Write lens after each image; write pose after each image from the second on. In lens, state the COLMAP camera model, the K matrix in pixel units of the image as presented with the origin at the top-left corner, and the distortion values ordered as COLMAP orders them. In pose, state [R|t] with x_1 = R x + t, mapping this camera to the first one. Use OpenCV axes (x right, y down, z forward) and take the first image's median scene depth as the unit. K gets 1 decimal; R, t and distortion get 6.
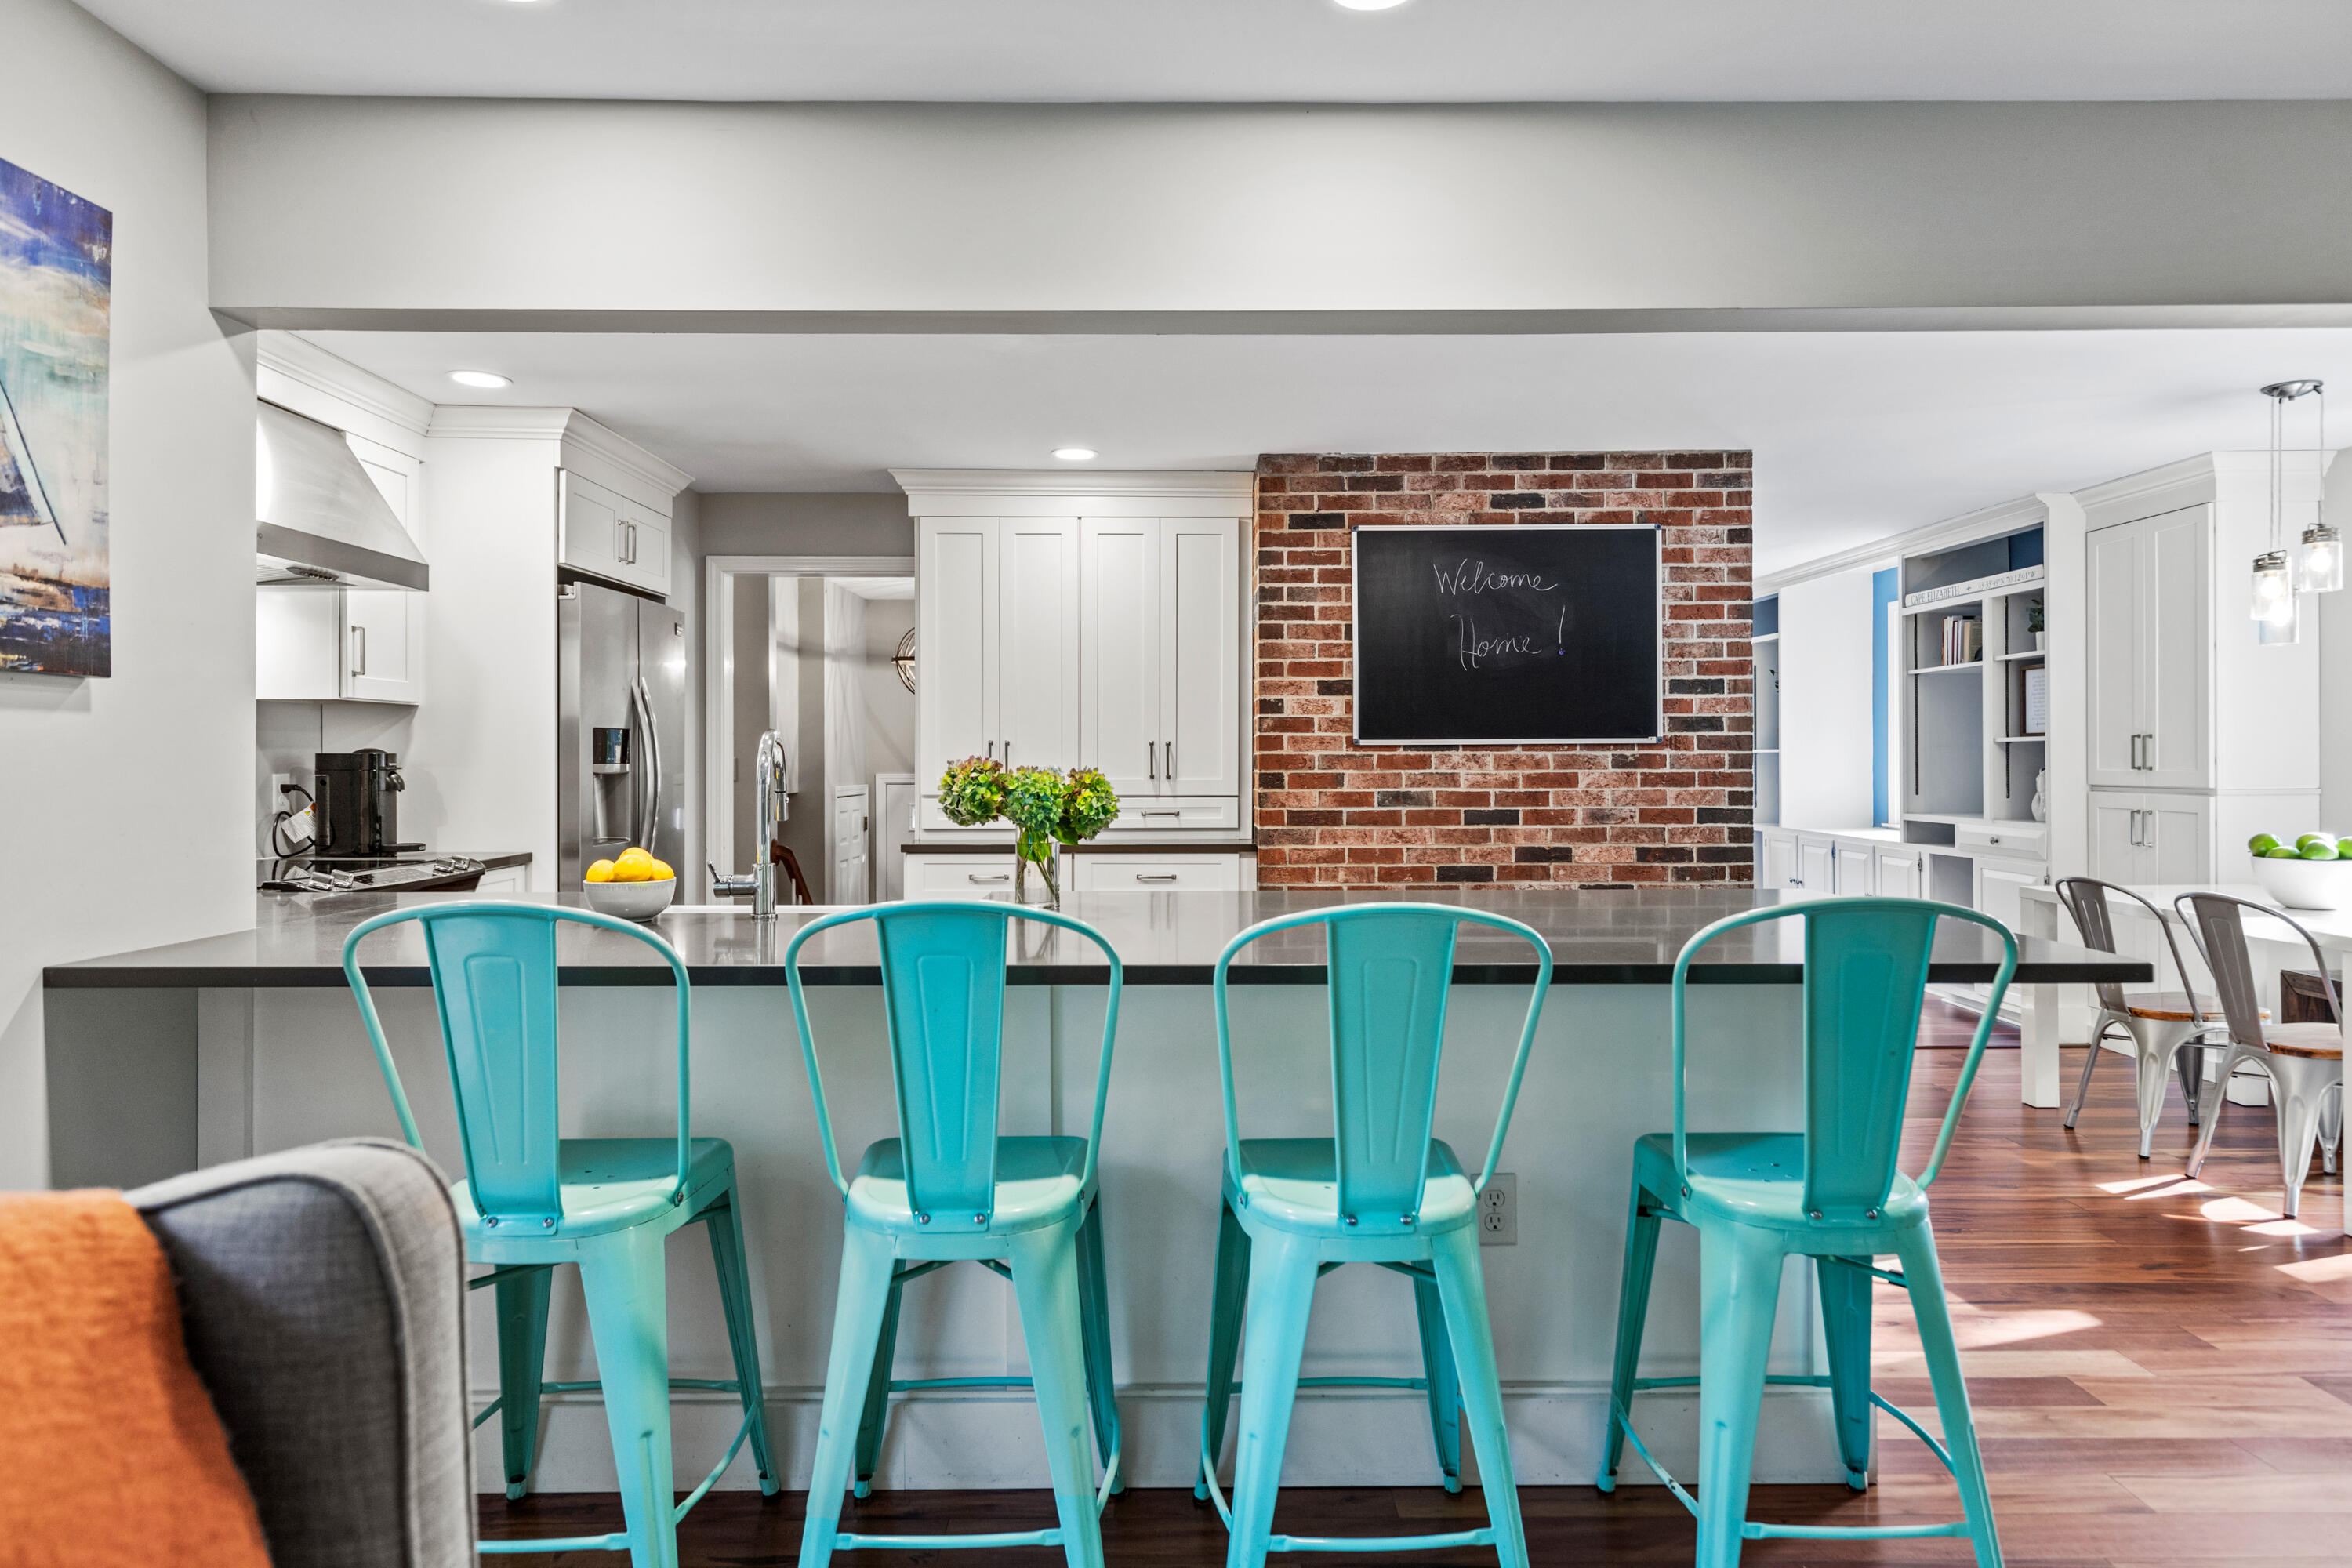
lens RADIAL K [[1353.4, 0, 1184.1], [0, 1353.4, 768.3], [0, 0, 1]] dist [-0.000199, 0.000093]
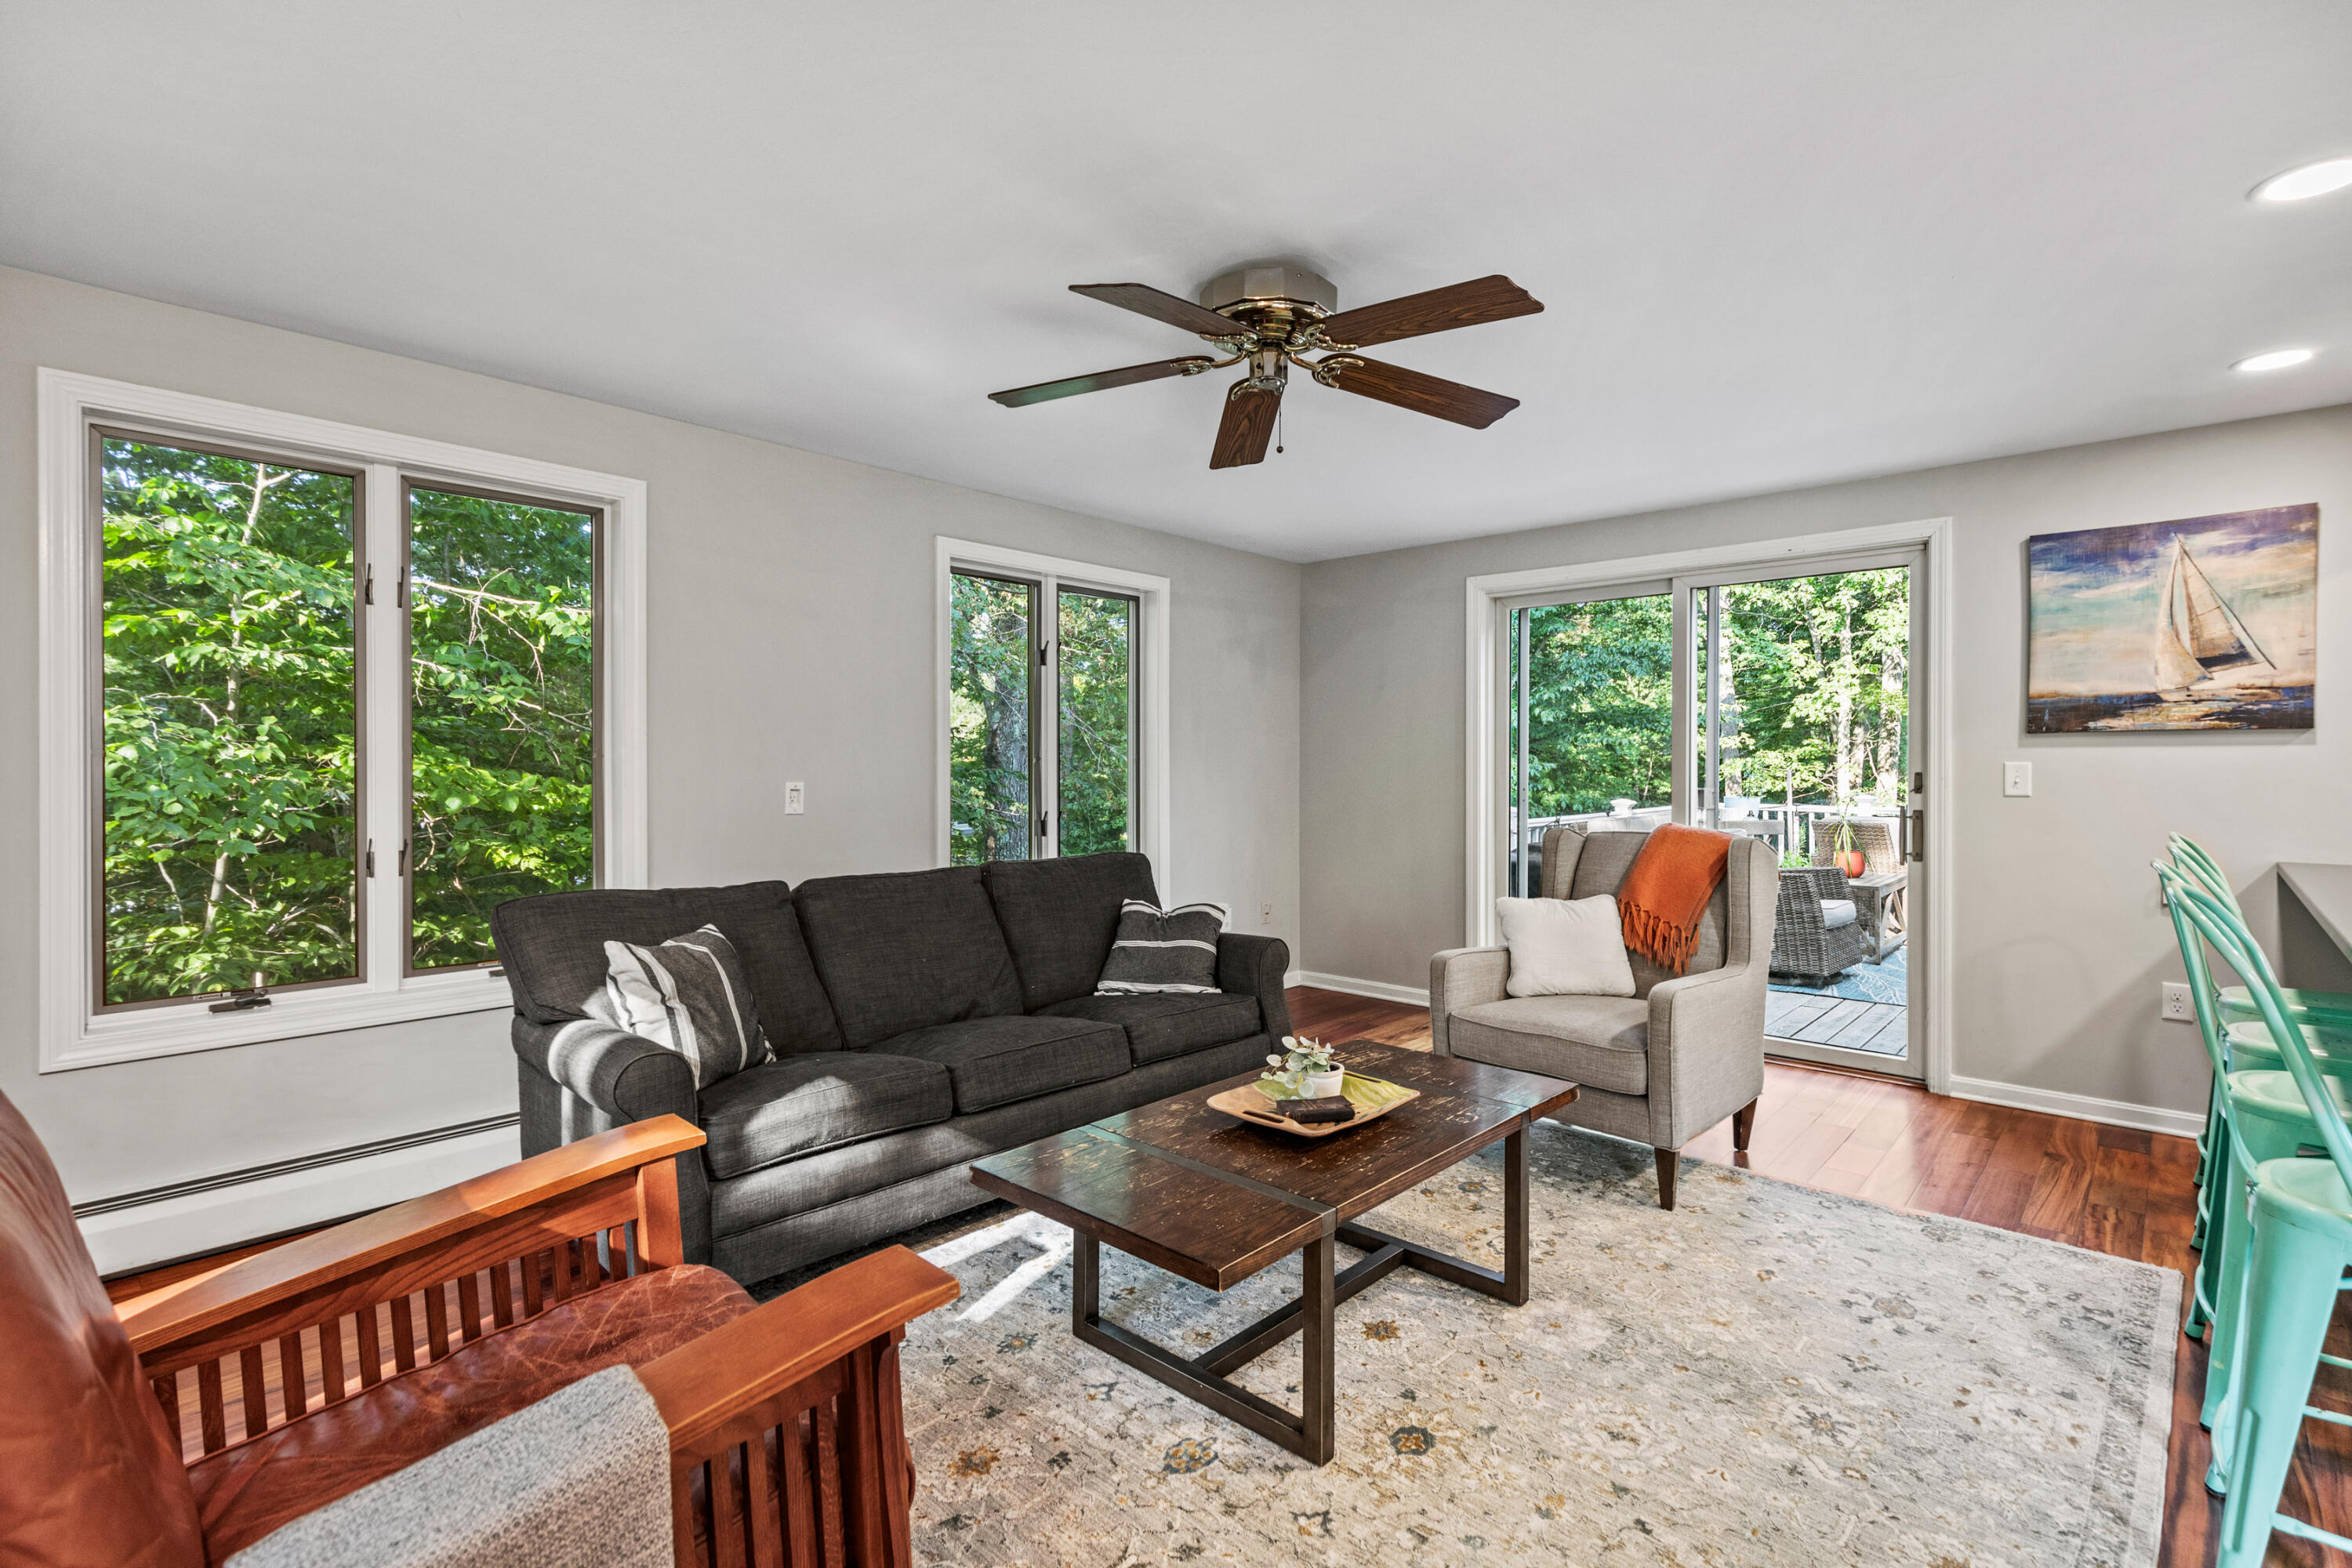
lens RADIAL K [[1077.3, 0, 1192.7], [0, 1077.3, 769.8], [0, 0, 1]] dist [0.006980, -0.000765]
pose [[-0.677992, 0.003683, -0.735060, 0.654405], [-0.004541, 0.999947, 0.009198, -0.004536], [0.735055, 0.009574, -0.677940, 0.357232]]
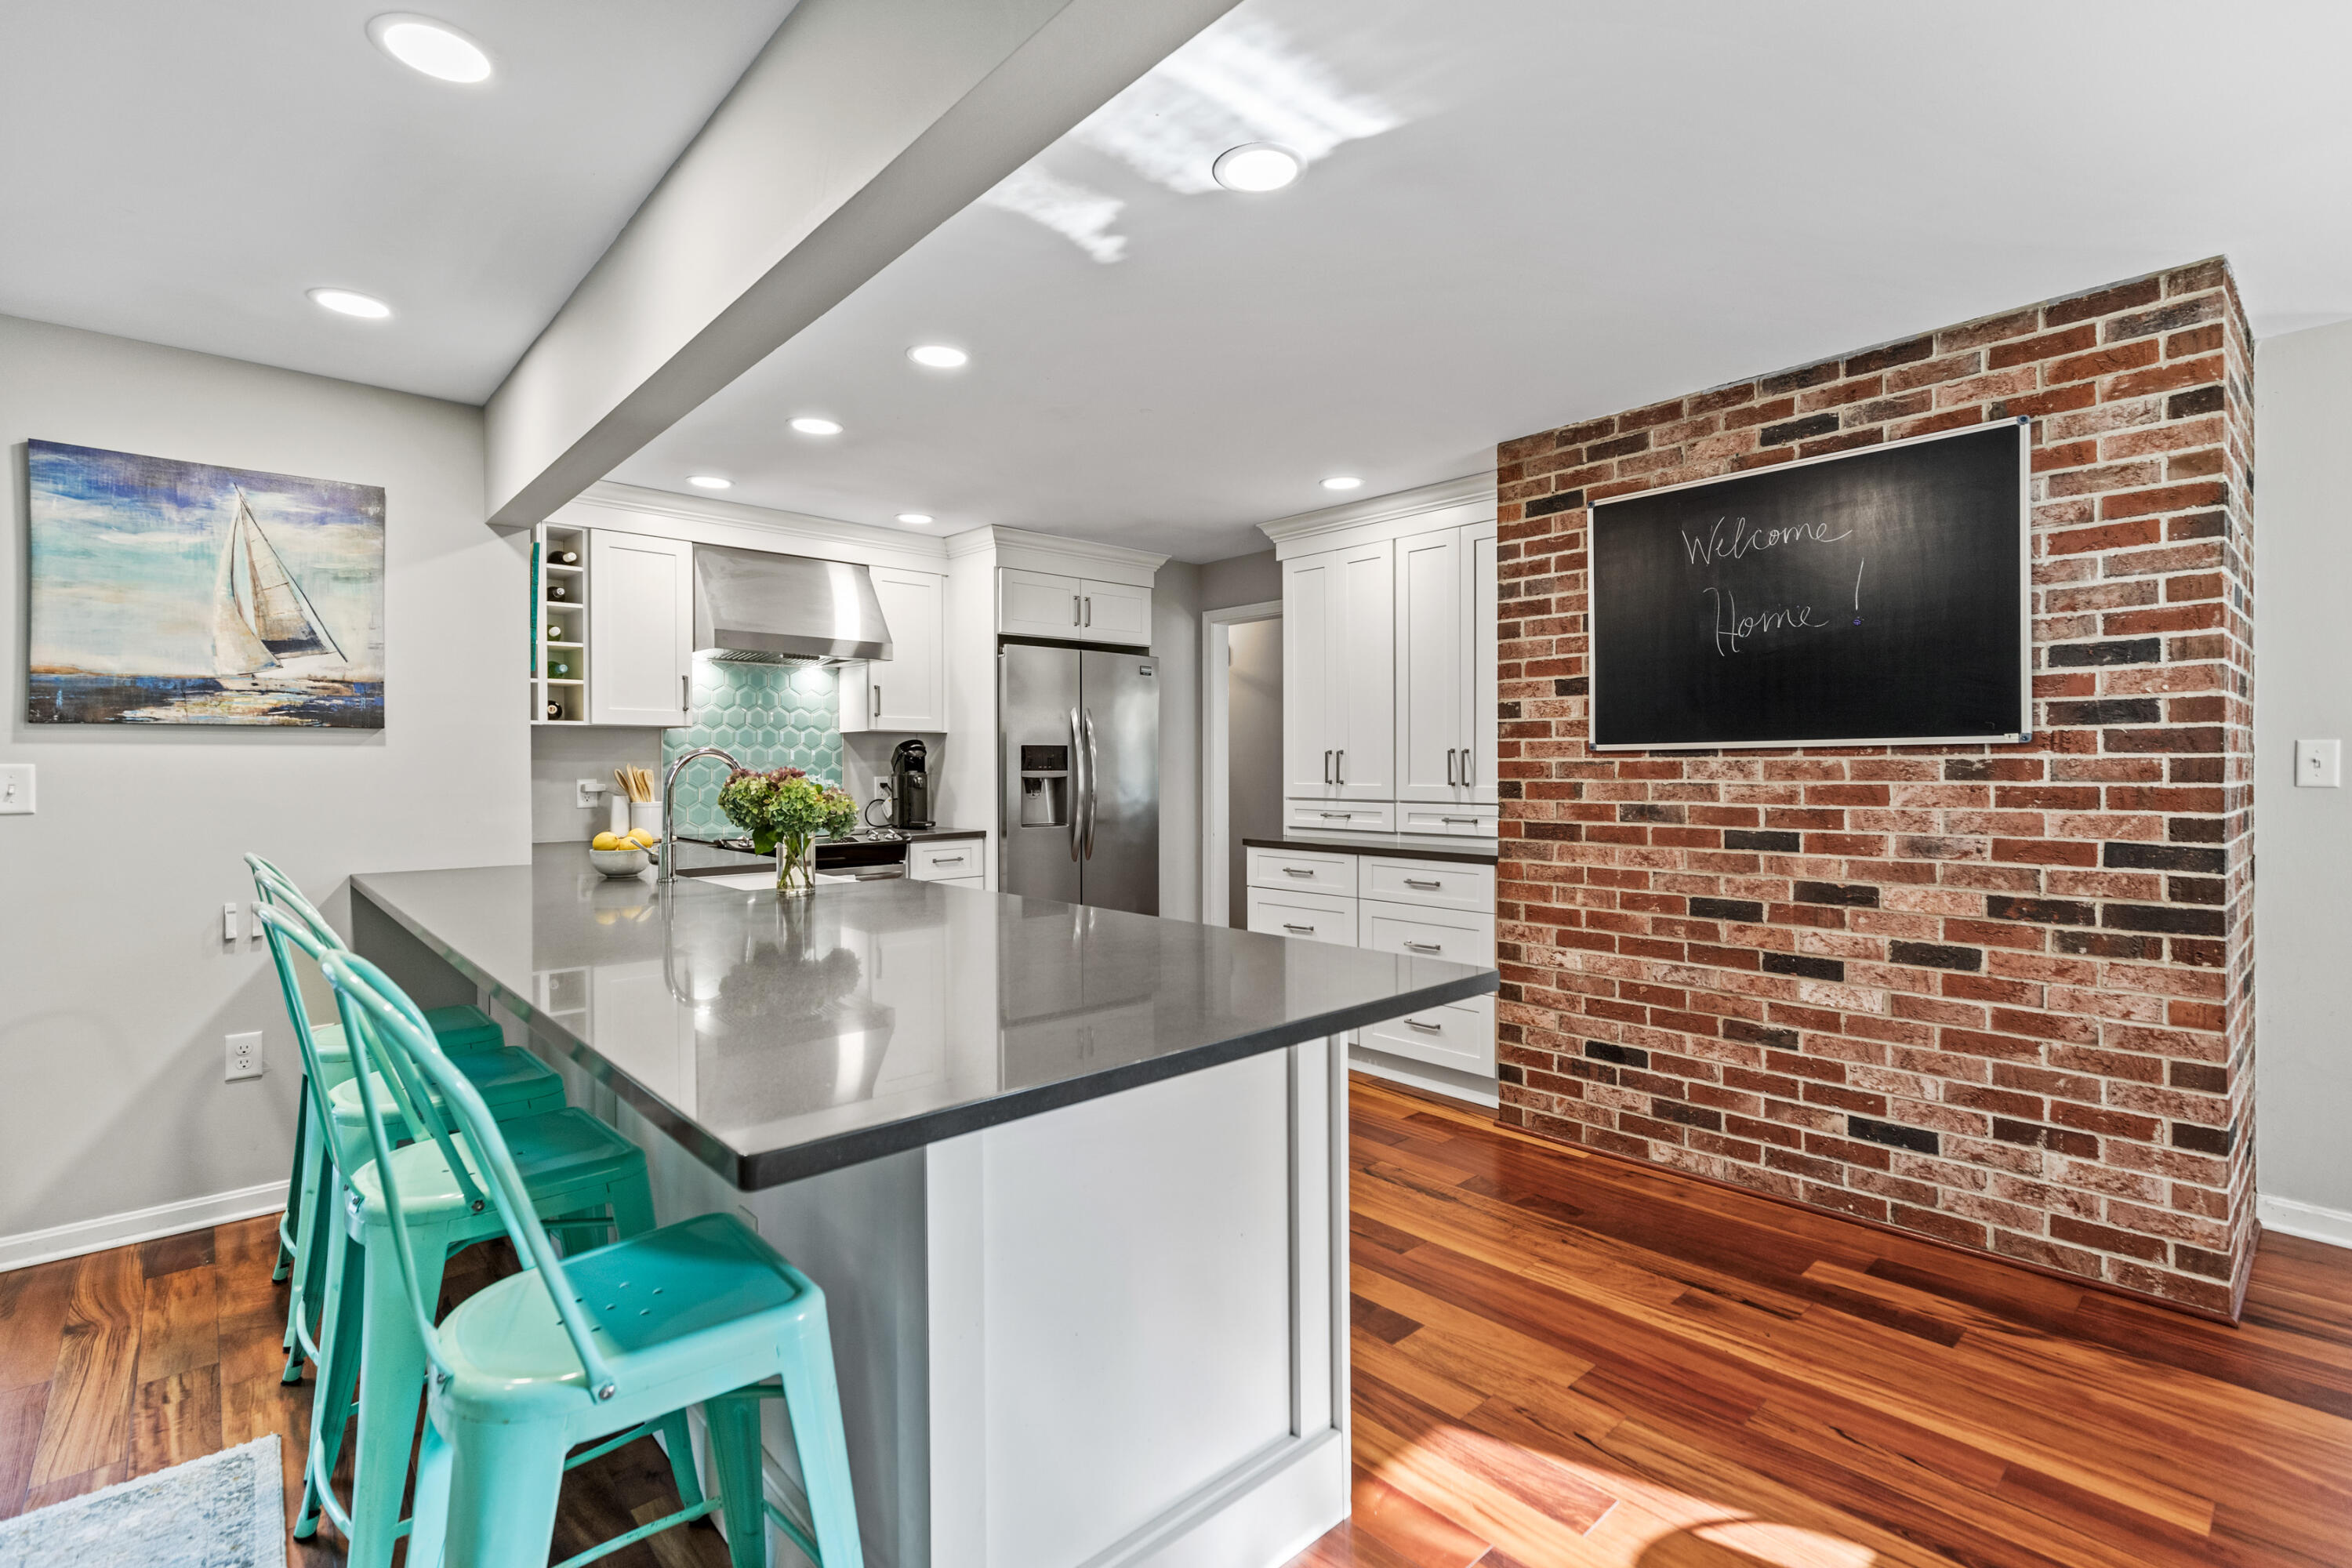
lens RADIAL K [[1077.3, 0, 1192.7], [0, 1077.3, 769.8], [0, 0, 1]] dist [0.006980, -0.000765]
pose [[0.674975, 0.001778, -0.737838, 0.466735], [-0.002373, 0.999997, 0.000238, -0.004339], [0.737837, 0.001590, 0.674977, 0.334335]]
